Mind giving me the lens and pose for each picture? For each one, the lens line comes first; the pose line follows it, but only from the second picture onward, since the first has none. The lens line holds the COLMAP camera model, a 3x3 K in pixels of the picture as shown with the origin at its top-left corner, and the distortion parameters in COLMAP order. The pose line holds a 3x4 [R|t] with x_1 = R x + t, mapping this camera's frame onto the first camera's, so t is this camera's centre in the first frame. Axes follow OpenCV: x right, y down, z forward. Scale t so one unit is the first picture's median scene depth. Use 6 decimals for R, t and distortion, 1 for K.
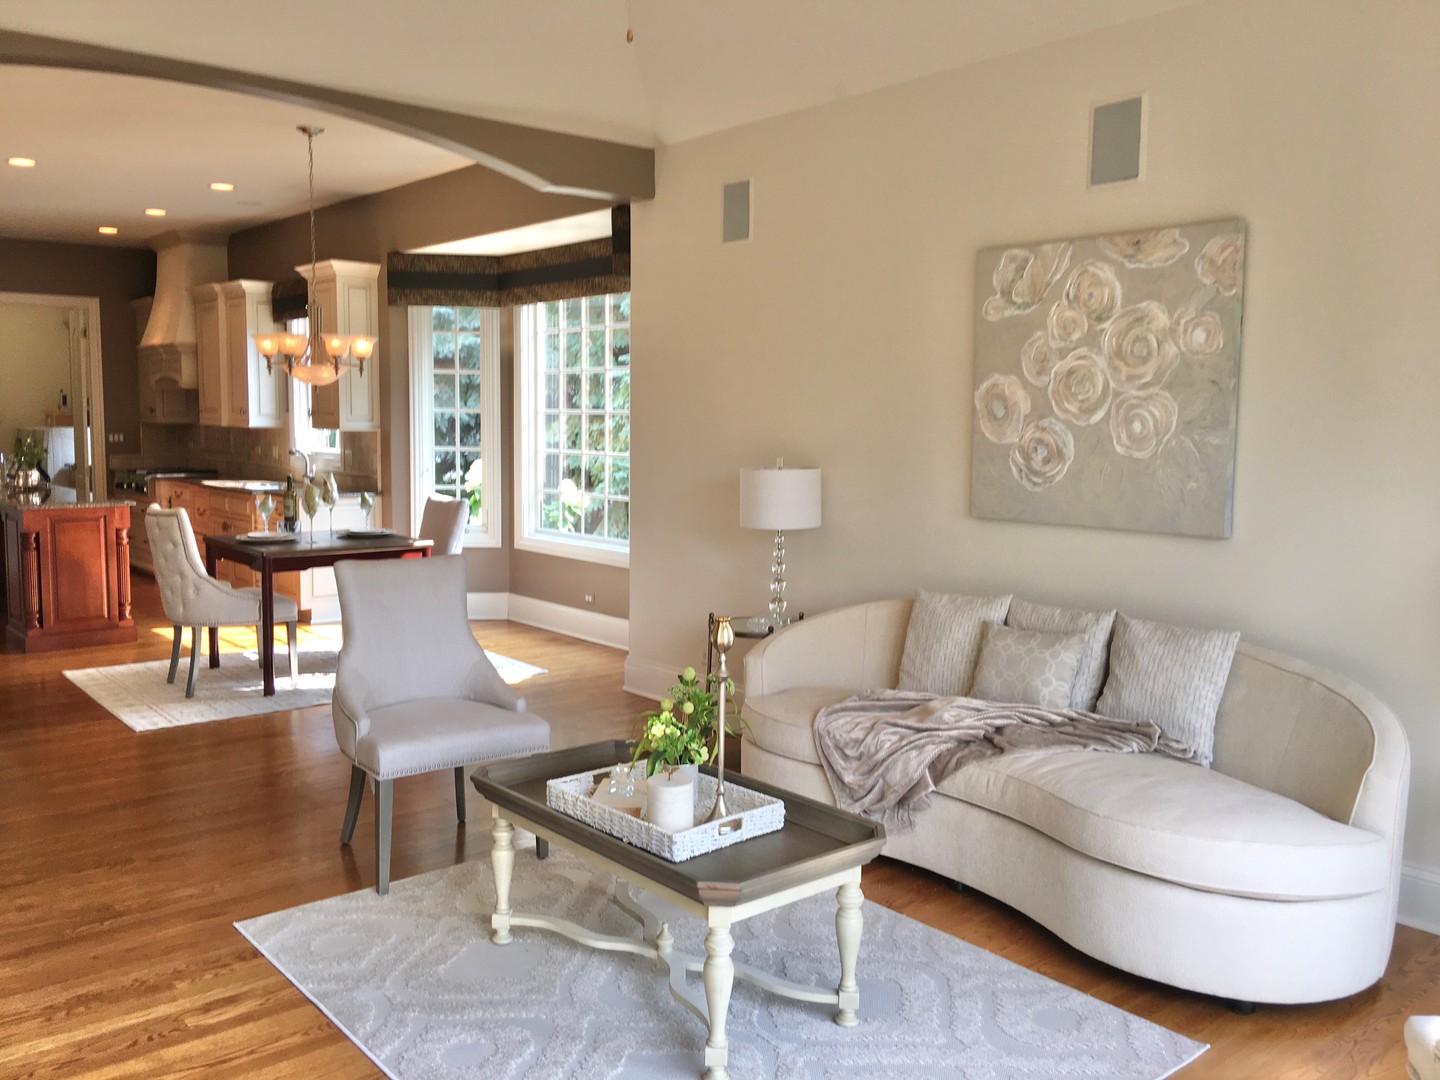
lens RADIAL K [[1203.3, 0, 711.7], [0, 1203.3, 531.0], [0, 0, 1]] dist [0.039536, -0.071396]
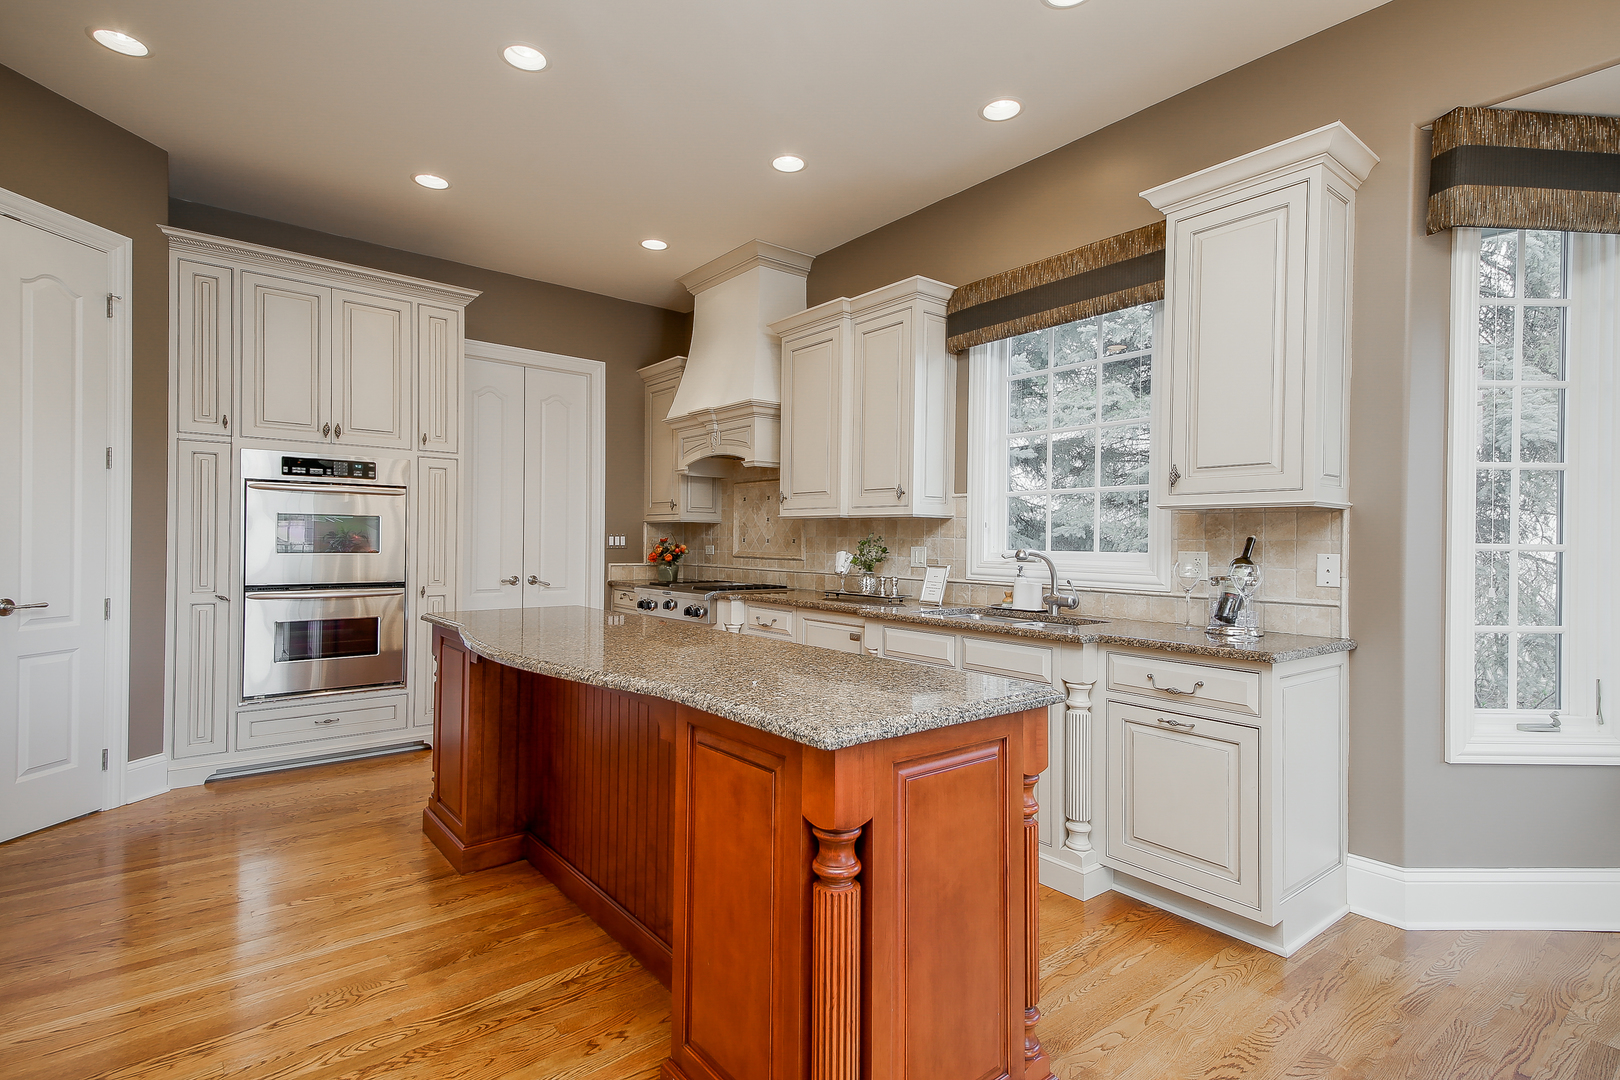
lens RADIAL K [[778.8, 0, 818.0], [0, 778.8, 543.8], [0, 0, 1]] dist [0.032295, -0.003855]
pose [[0.999684, 0.000935, -0.025115, -0.619407], [-0.003260, 0.995689, -0.092693, -0.051444], [0.024920, 0.092745, 0.995378, 0.890678]]
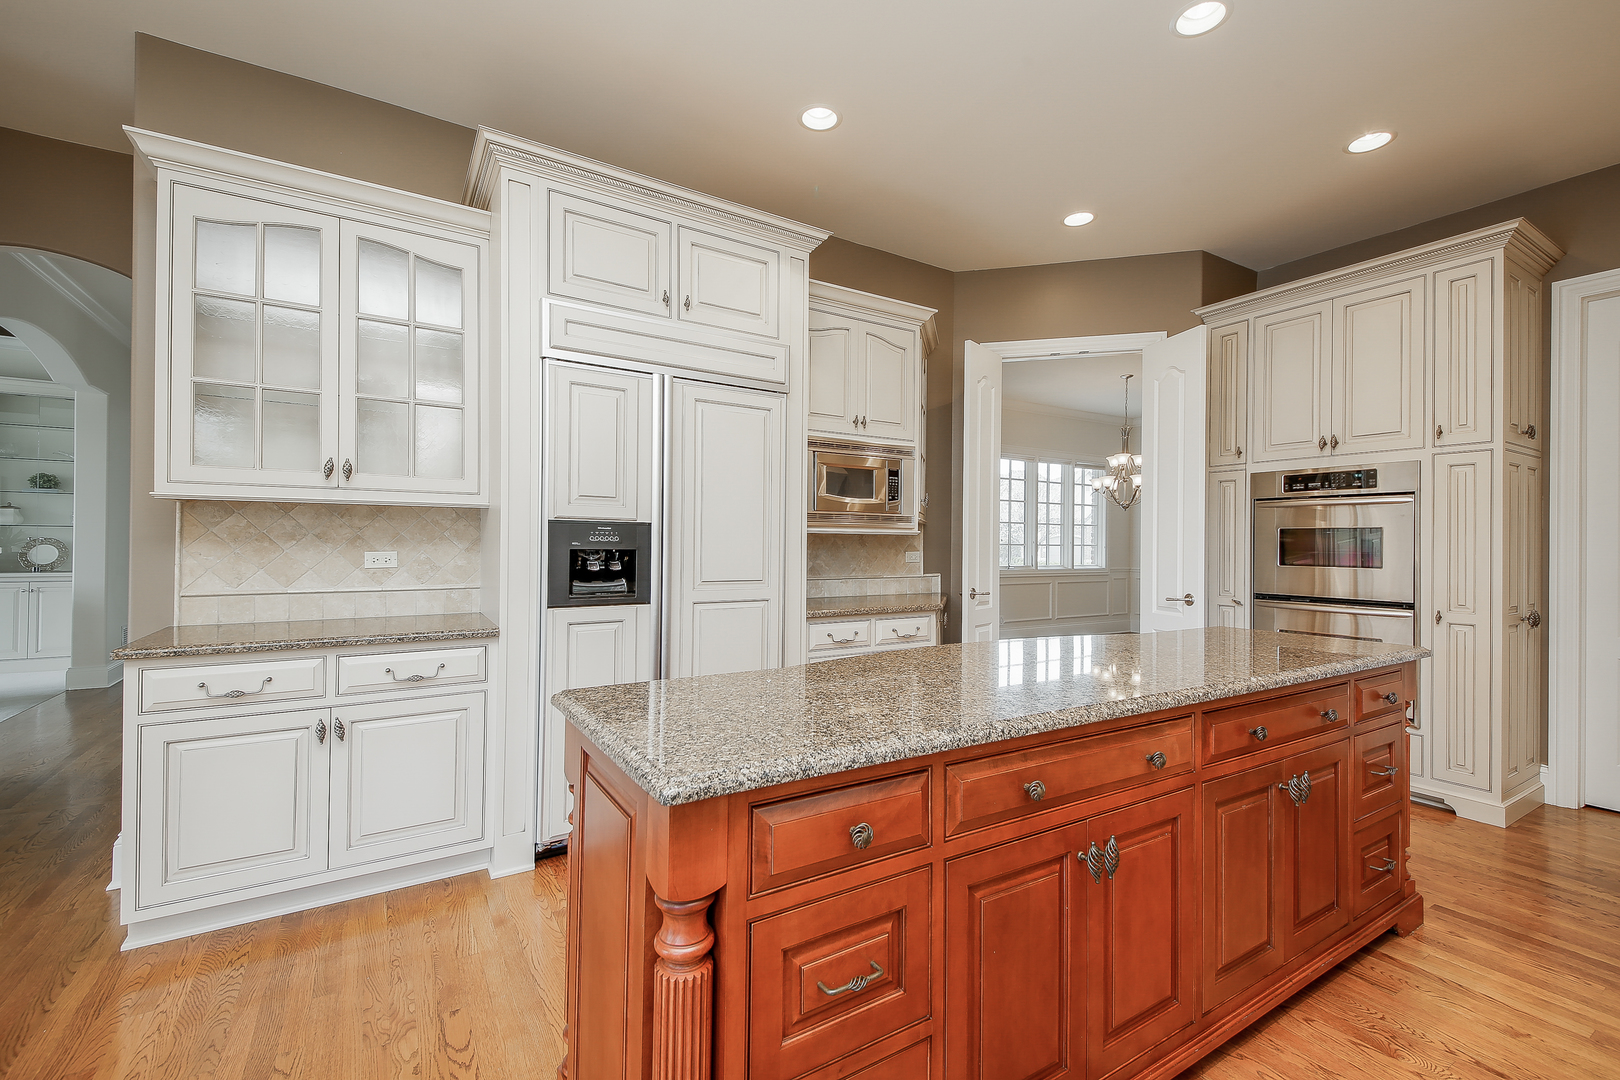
lens RADIAL K [[686.1, 0, 802.6], [0, 686.1, 540.1], [0, 0, 1]] dist [0.003793, 0.000144]
pose [[-0.168423, -0.011692, -0.985645, -0.418157], [-0.103692, 0.994592, 0.005921, -0.082652], [0.980246, 0.103201, -0.168725, 1.194589]]
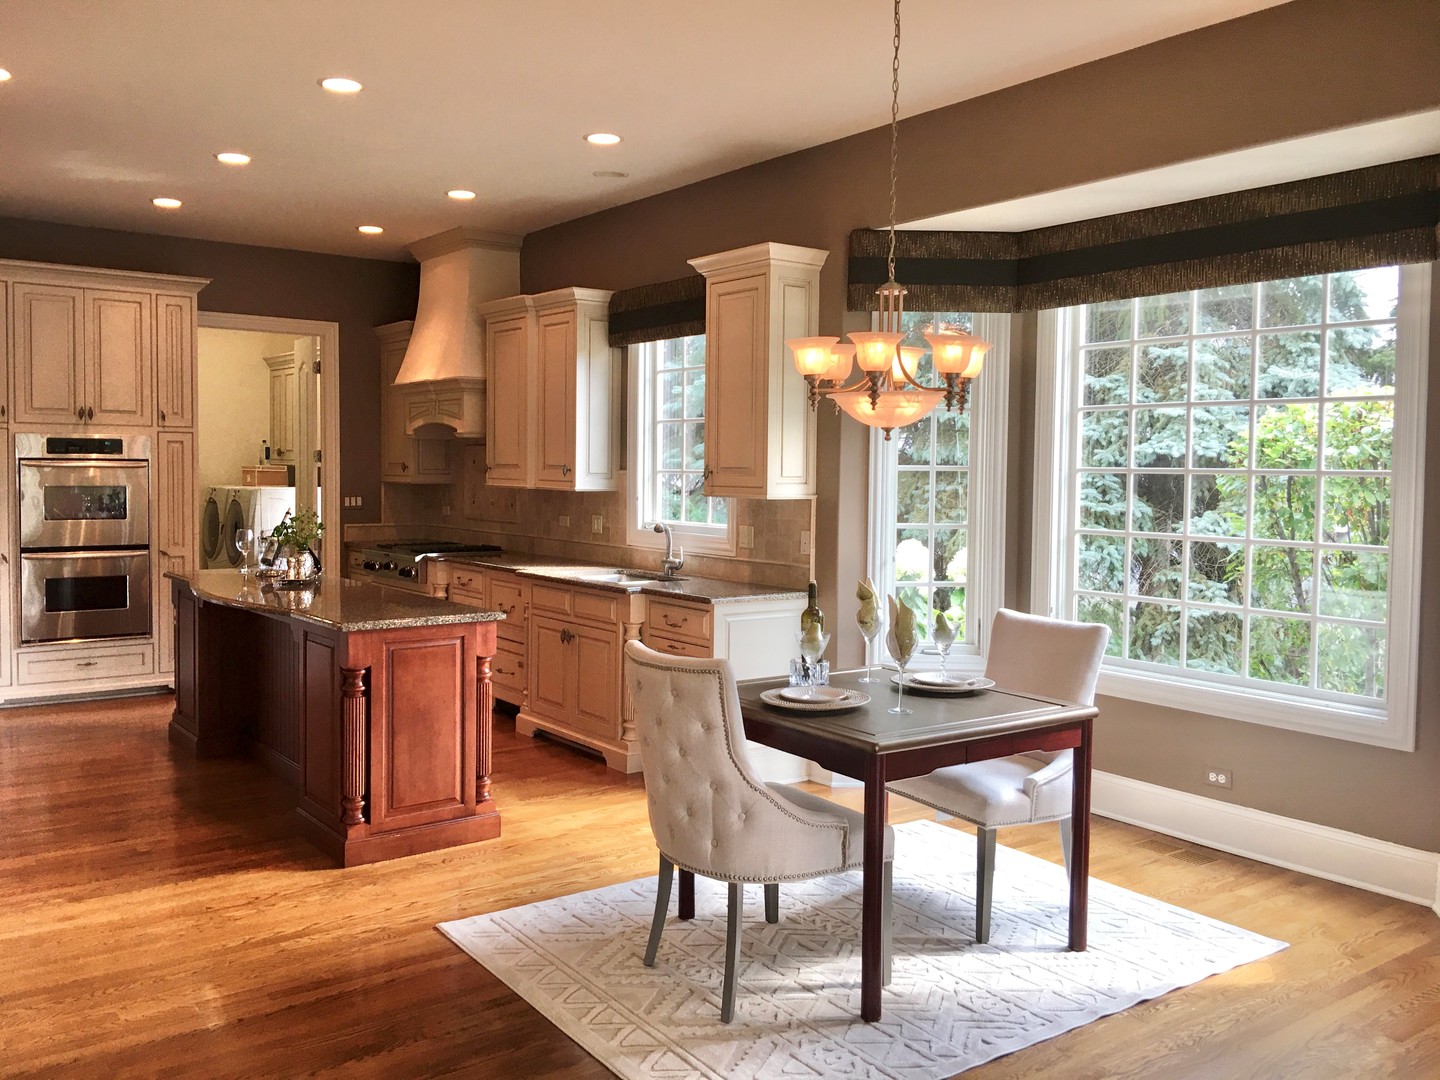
lens RADIAL K [[1203.3, 0, 711.6], [0, 1203.3, 520.9], [0, 0, 1]] dist [0.039536, -0.071396]
pose [[0.997749, 0.004501, -0.066909, -0.372322], [-0.008002, 0.998607, -0.052153, -0.046224], [0.066581, 0.052571, 0.996395, 0.430805]]
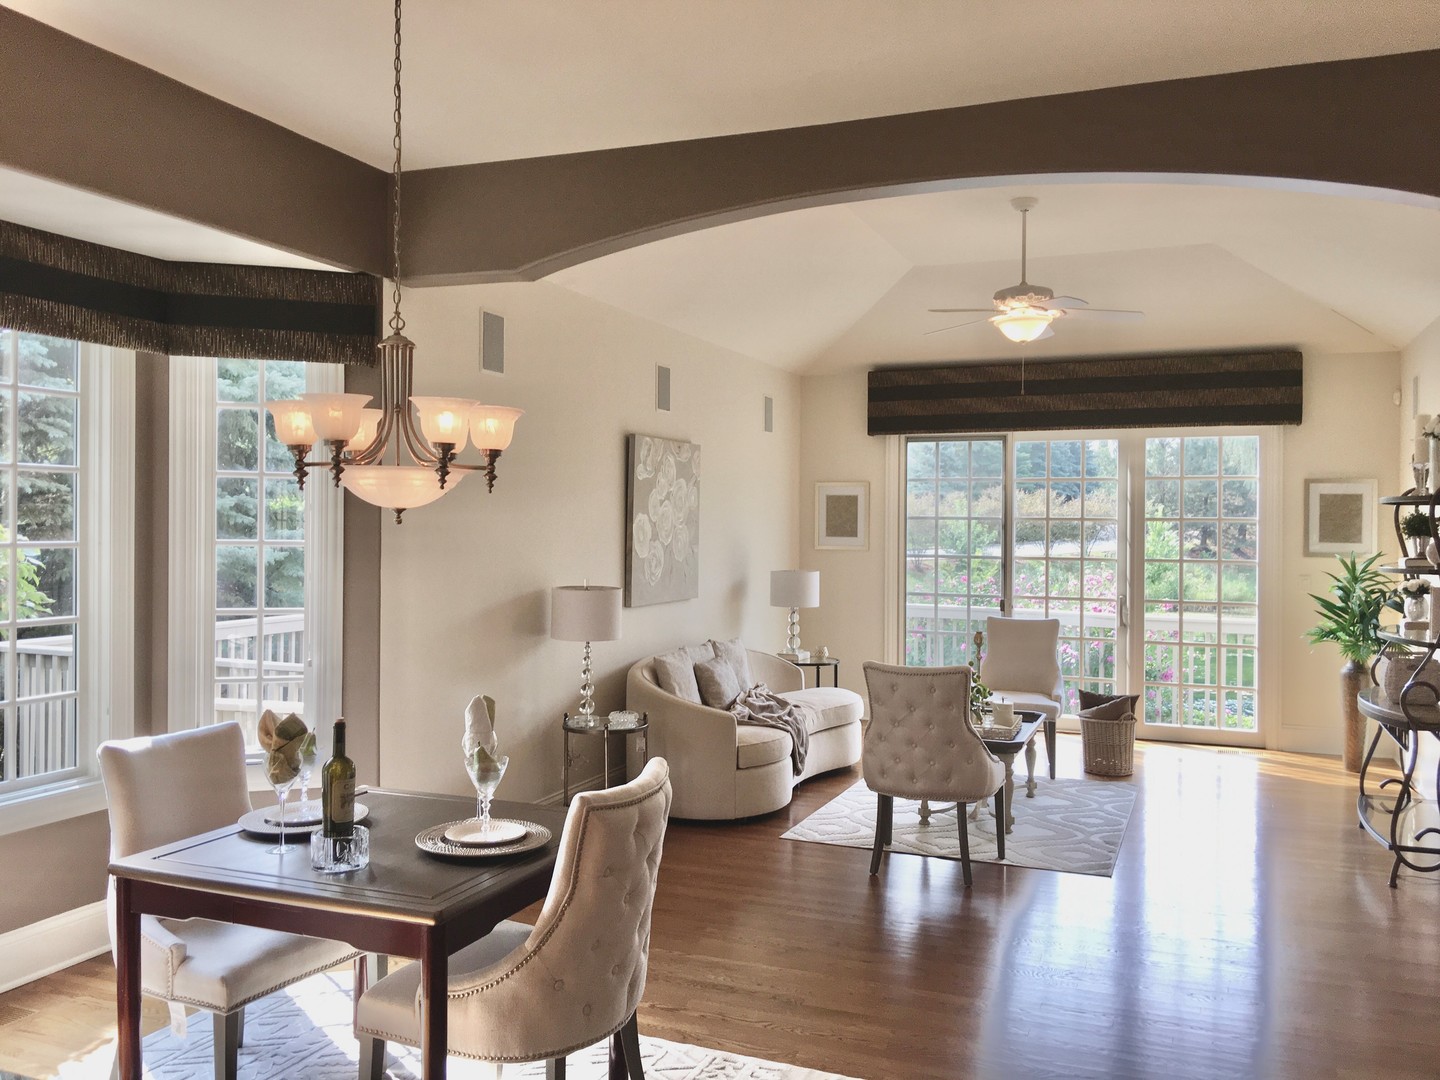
lens RADIAL K [[1203.3, 0, 709.8], [0, 1203.3, 537.5], [0, 0, 1]] dist [0.039536, -0.071396]
pose [[-0.462136, -0.015422, 0.886675, -0.822004], [0.080796, 0.994958, 0.059416, -0.127523], [-0.883121, 0.099098, -0.458560, 1.132753]]
